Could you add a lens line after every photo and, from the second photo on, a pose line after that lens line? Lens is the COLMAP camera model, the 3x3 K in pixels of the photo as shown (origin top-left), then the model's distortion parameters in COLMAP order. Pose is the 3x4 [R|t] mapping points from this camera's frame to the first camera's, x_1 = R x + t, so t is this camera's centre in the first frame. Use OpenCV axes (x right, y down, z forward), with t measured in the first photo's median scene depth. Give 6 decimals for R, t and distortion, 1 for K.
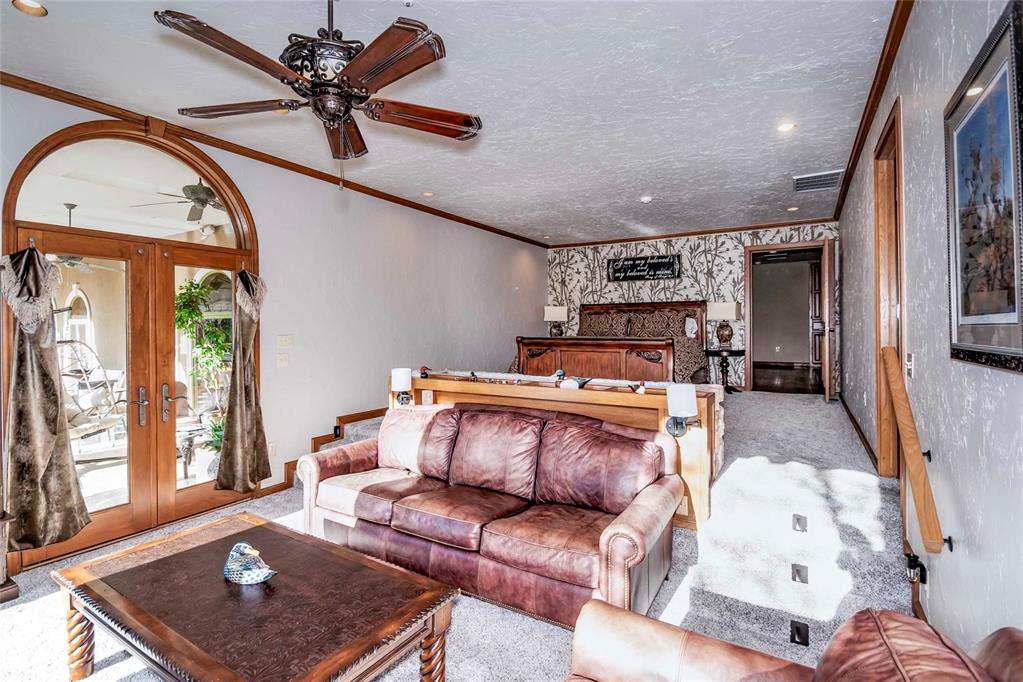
lens RADIAL K [[492.6, 0, 467.1], [0, 492.6, 328.4], [0, 0, 1]] dist [-0.001234, -0.000237]
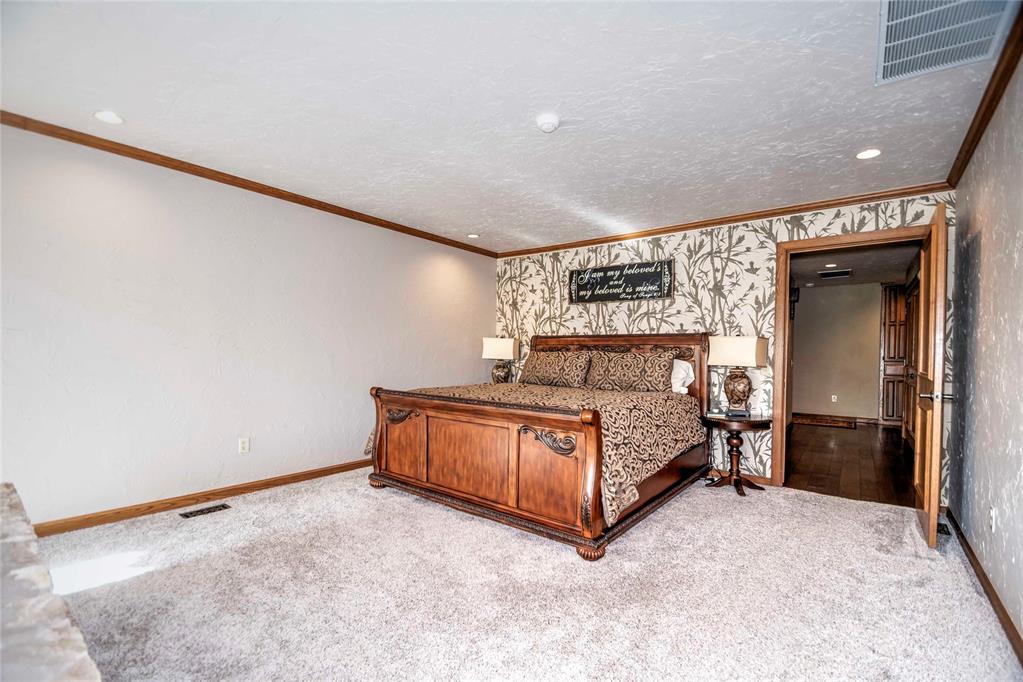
lens RADIAL K [[443.1, 0, 490.0], [0, 443.1, 359.3], [0, 0, 1]] dist [0.001951, -0.009343]
pose [[0.994510, 0.021164, -0.102479, 0.257118], [-0.020134, 0.999736, 0.011073, -0.023405], [0.102686, -0.008949, 0.994674, 0.401529]]
